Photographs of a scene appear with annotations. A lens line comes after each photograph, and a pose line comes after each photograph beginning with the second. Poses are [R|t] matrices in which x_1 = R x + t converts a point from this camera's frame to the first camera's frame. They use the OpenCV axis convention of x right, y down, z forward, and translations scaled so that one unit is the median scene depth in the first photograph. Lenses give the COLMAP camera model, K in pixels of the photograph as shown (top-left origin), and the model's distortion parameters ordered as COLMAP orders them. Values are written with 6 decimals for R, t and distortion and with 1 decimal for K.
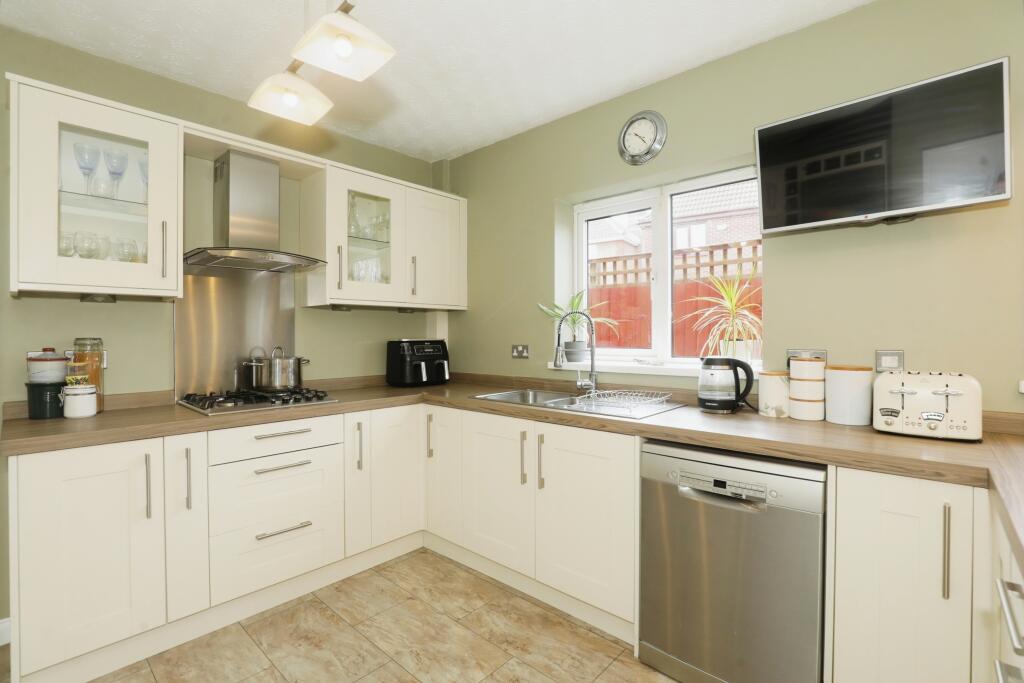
lens RADIAL K [[467.8, 0, 512.7], [0, 467.8, 336.8], [0, 0, 1]] dist [-0.048034, 0.000068]
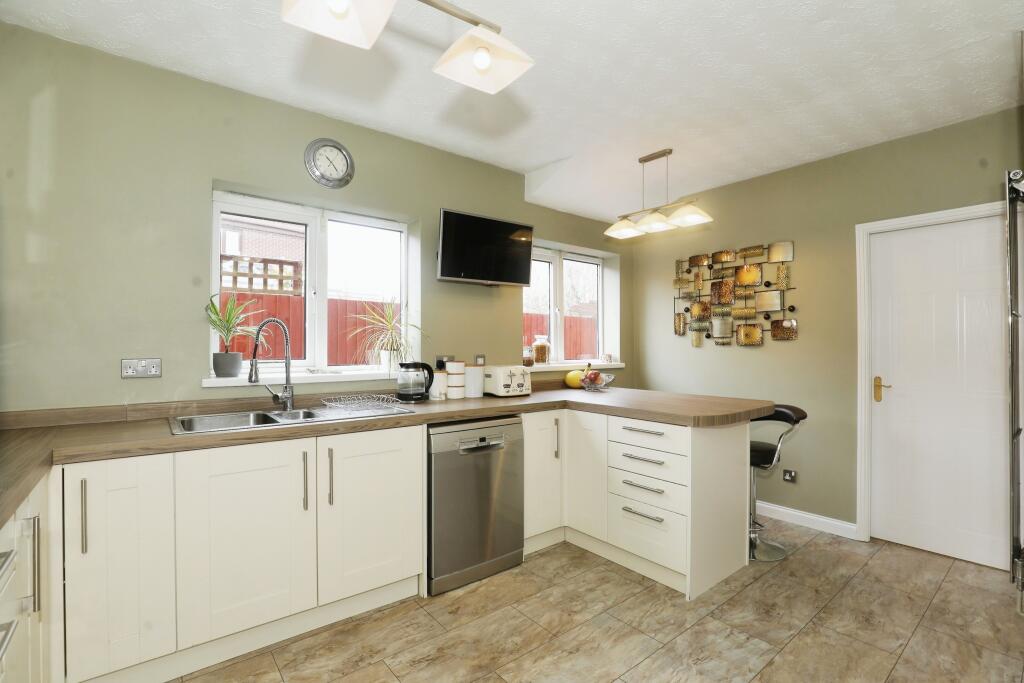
lens RADIAL K [[472.0, 0, 512.8], [0, 472.0, 346.0], [0, 0, 1]] dist [-0.000465, -0.000121]
pose [[0.169773, -0.002614, 0.985480, -0.837899], [-0.001013, 0.999995, 0.002827, -0.008625], [-0.985483, -0.001478, 0.169770, 0.447303]]
